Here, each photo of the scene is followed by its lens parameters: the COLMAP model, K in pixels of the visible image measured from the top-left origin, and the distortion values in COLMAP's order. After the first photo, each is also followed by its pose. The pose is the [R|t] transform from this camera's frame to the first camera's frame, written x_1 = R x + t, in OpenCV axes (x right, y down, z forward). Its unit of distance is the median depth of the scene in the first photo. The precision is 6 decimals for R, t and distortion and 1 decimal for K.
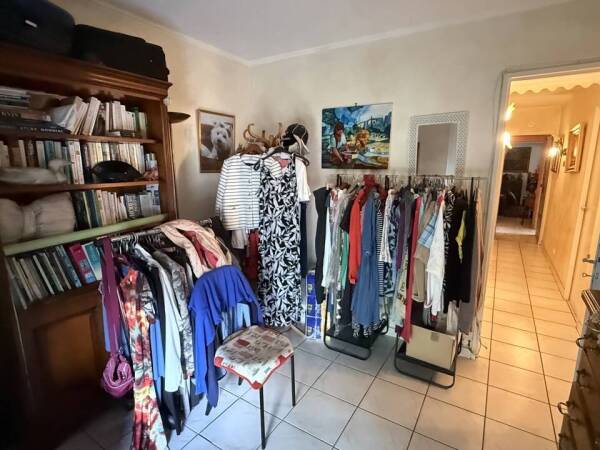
lens RADIAL K [[318.7, 0, 296.0], [0, 318.7, 225.9], [0, 0, 1]] dist [-0.001057, 0.000262]
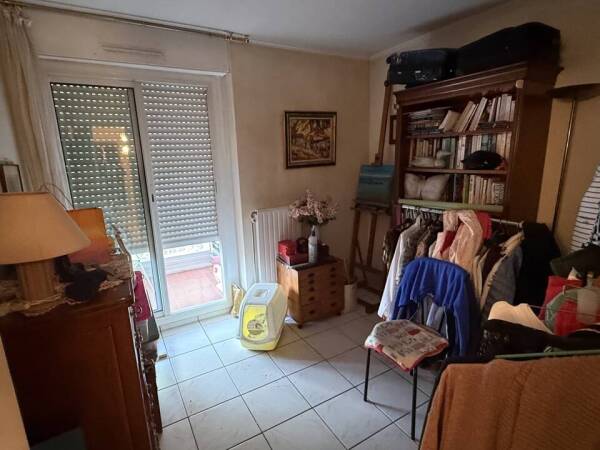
lens RADIAL K [[318.7, 0, 296.0], [0, 318.7, 225.9], [0, 0, 1]] dist [-0.001057, 0.000262]
pose [[-0.453555, 0.206645, -0.866940, 0.805428], [-0.141135, 0.943819, 0.298807, -0.202754], [0.879982, 0.257881, -0.398909, 0.965095]]
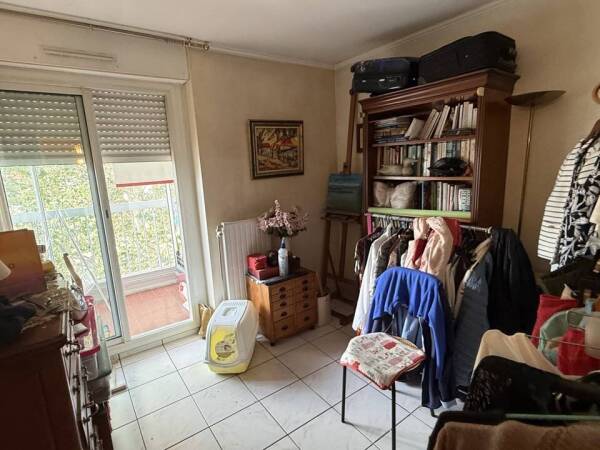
lens RADIAL K [[318.7, 0, 296.0], [0, 318.7, 225.9], [0, 0, 1]] dist [-0.001057, 0.000262]
pose [[-0.369168, 0.193808, -0.908930, 0.748220], [-0.132912, 0.956951, 0.258030, -0.198259], [0.919809, 0.216064, -0.327517, 0.953799]]
